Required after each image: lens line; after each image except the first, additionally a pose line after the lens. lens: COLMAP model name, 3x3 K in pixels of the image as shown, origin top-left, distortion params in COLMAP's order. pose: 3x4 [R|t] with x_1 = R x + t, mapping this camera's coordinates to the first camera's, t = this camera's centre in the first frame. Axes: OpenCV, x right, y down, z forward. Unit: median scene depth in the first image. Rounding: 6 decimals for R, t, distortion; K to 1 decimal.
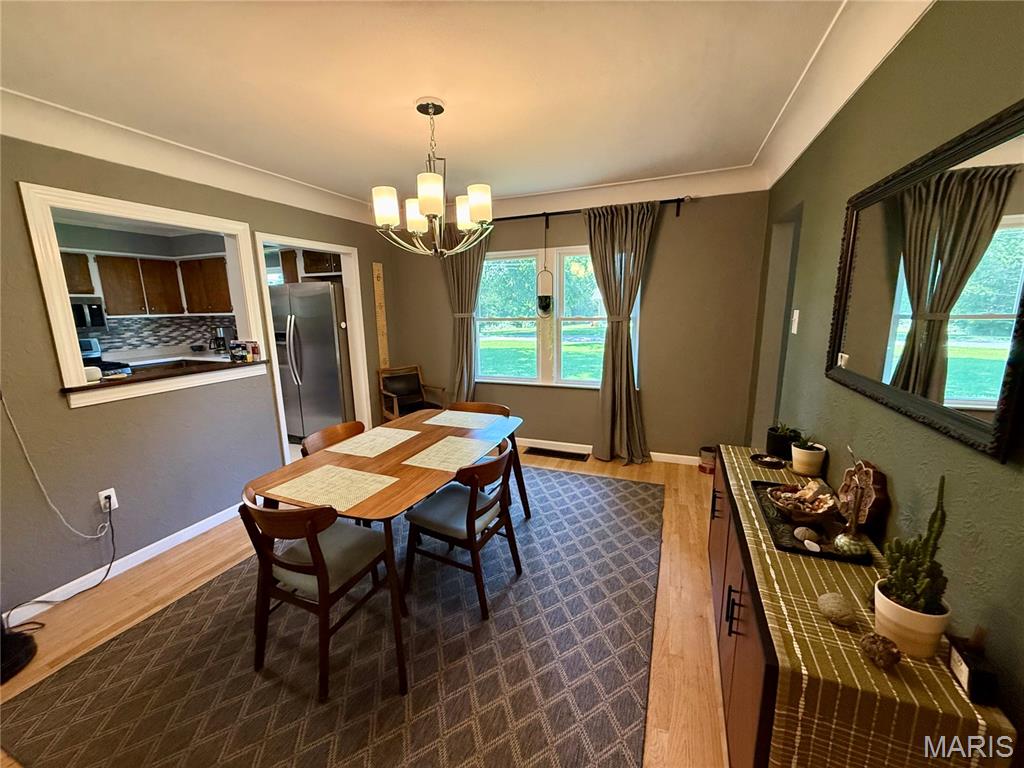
lens RADIAL K [[406.7, 0, 512.8], [0, 406.7, 381.6], [0, 0, 1]] dist [-0.002986, -0.000311]
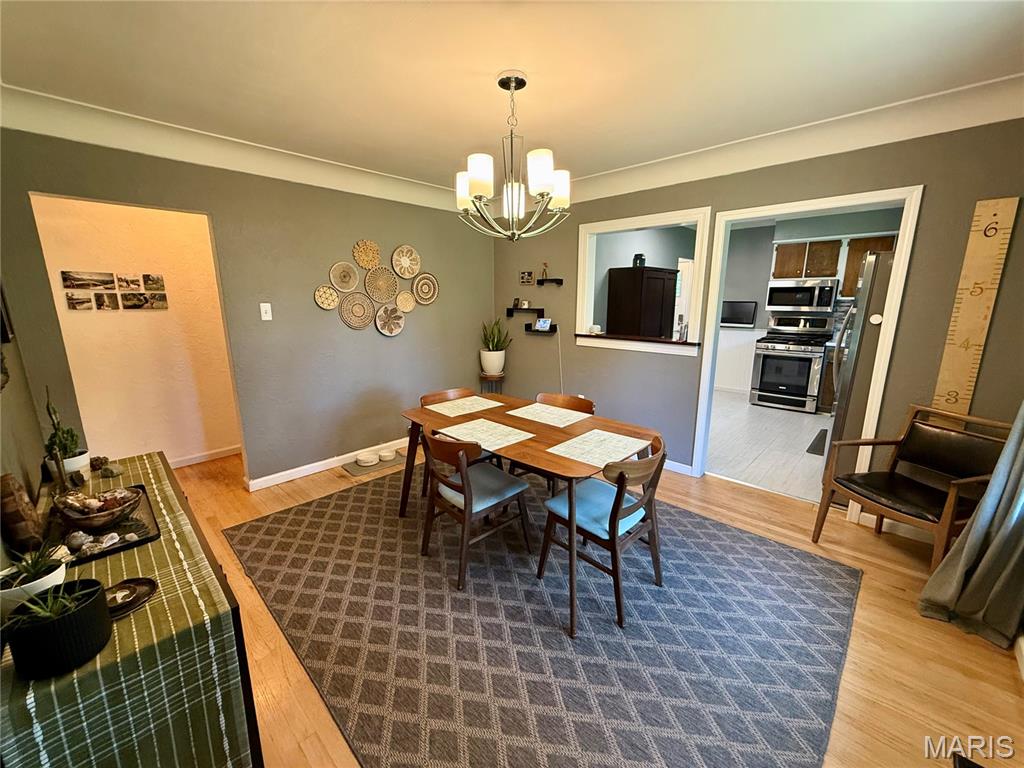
lens RADIAL K [[406.7, 0, 508.2], [0, 406.7, 383.5], [0, 0, 1]] dist [-0.002986, -0.000311]
pose [[-0.379505, 0.211427, -0.900708, 0.323109], [-0.163755, 0.942818, 0.290308, -0.111830], [0.910582, 0.257669, -0.323182, 0.591667]]
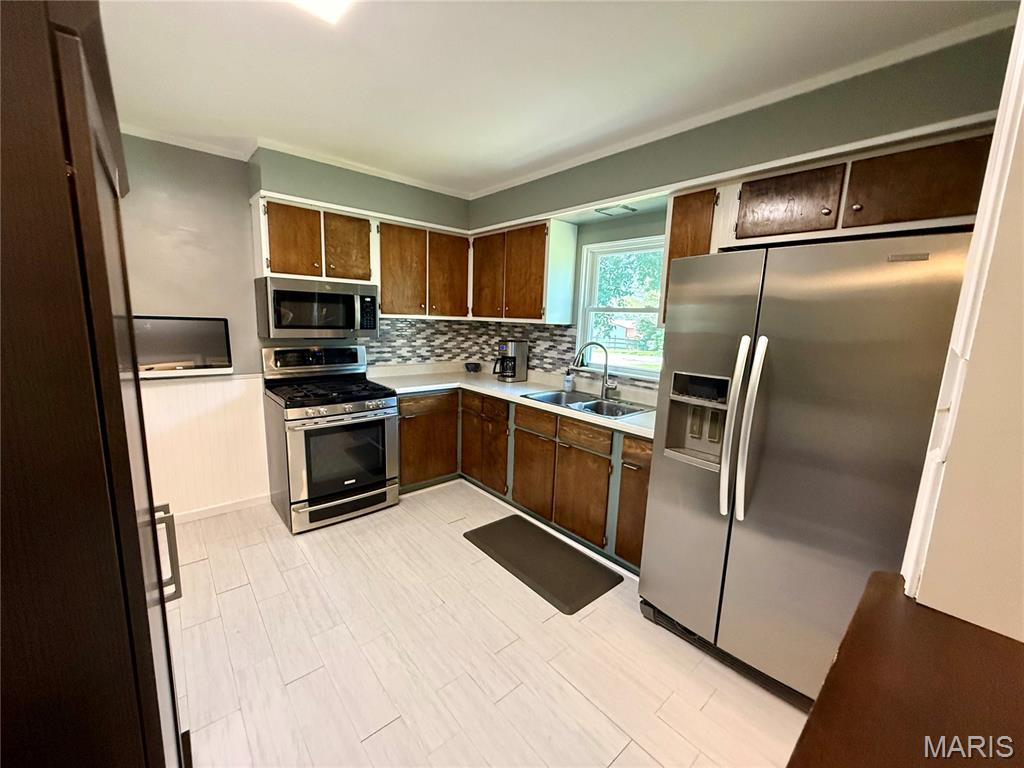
lens RADIAL K [[406.7, 0, 512.8], [0, 406.7, 380.8], [0, 0, 1]] dist [-0.002986, -0.000311]
pose [[0.890096, 0.119071, -0.439945, -0.486140], [-0.134967, 0.990838, -0.004895, -0.077114], [0.435332, 0.063735, 0.898011, 0.487224]]
